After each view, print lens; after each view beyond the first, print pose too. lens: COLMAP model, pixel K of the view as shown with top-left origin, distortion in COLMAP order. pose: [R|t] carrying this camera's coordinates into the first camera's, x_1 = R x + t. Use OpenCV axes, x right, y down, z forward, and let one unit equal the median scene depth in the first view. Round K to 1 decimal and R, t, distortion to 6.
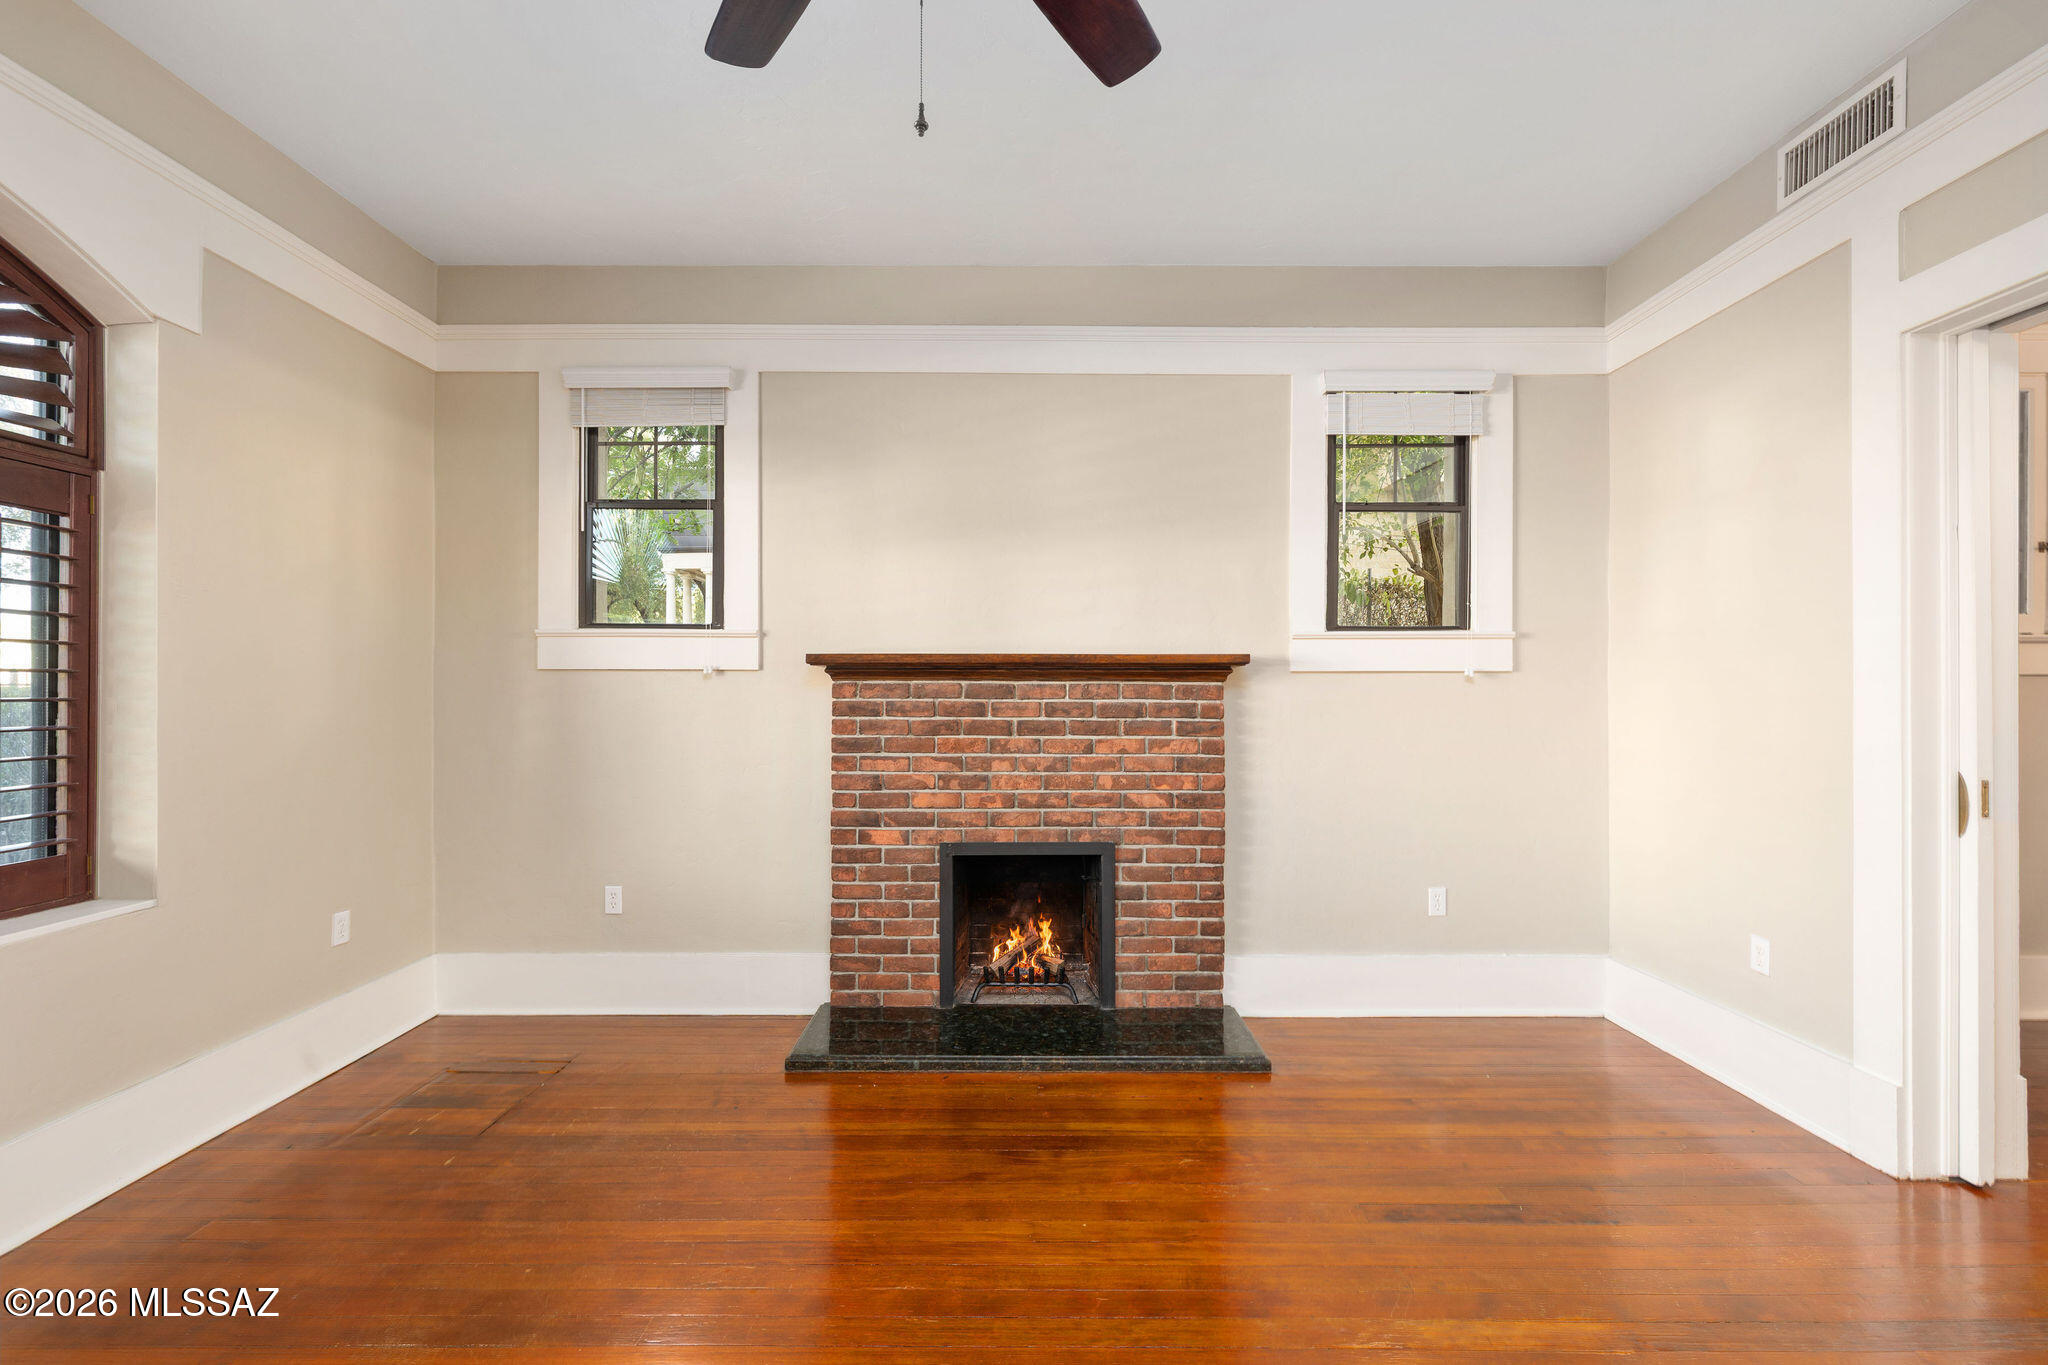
lens RADIAL K [[867.9, 0, 1032.0], [0, 867.9, 666.5], [0, 0, 1]] dist [0.000501, -0.000211]
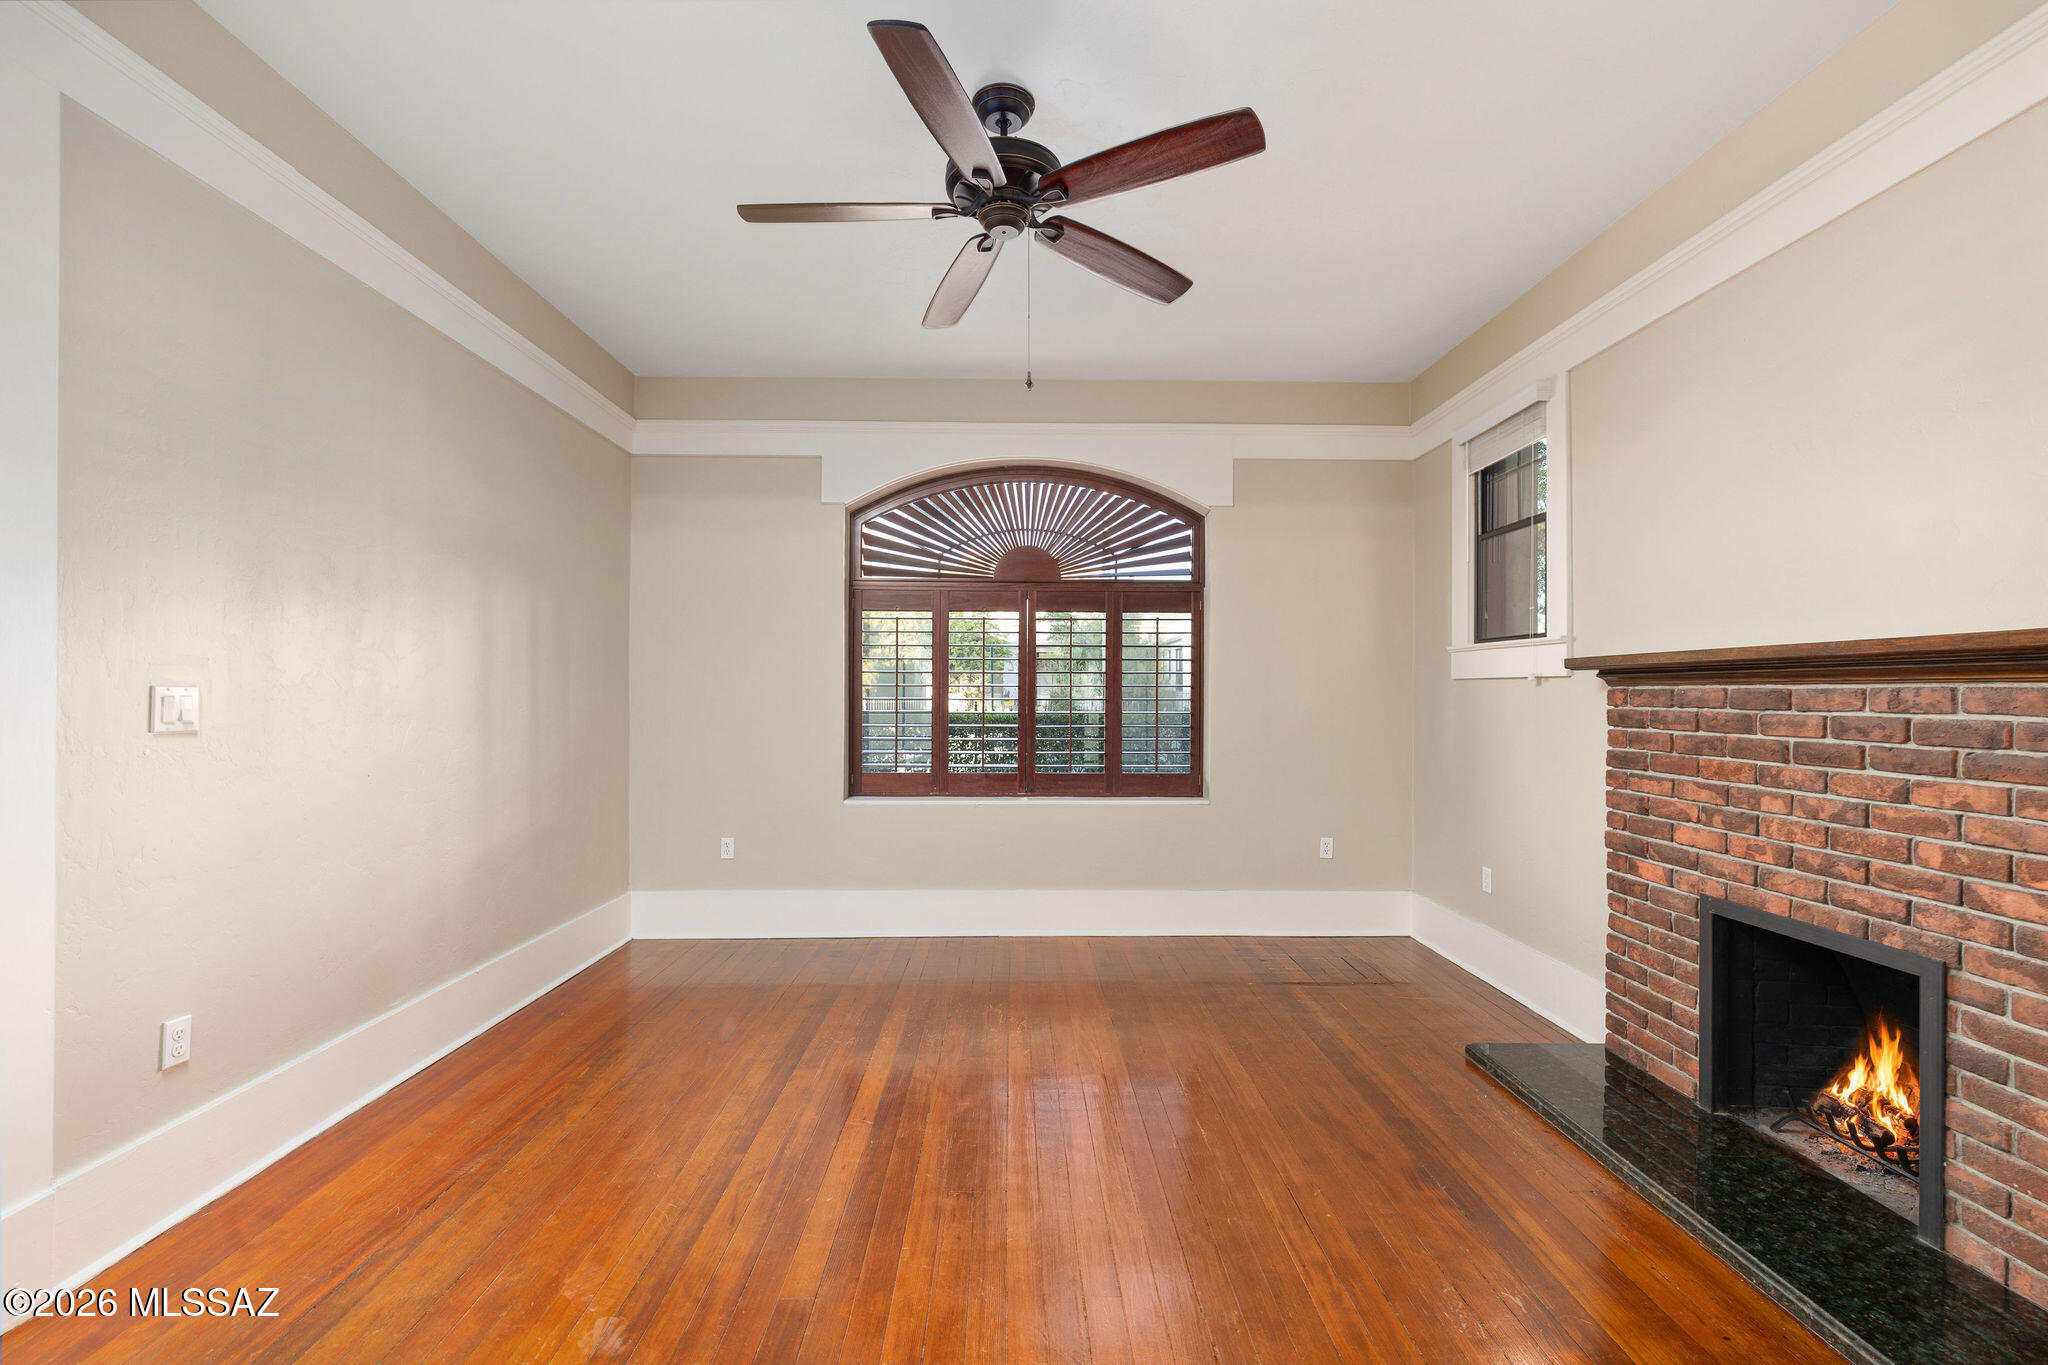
lens RADIAL K [[867.9, 0, 1032.0], [0, 867.9, 666.5], [0, 0, 1]] dist [0.000501, -0.000211]
pose [[0.022357, -0.032147, -0.999233, 0.660851], [0.021581, 0.999266, -0.031665, 0.011347], [0.999517, -0.020857, 0.023034, 0.383752]]
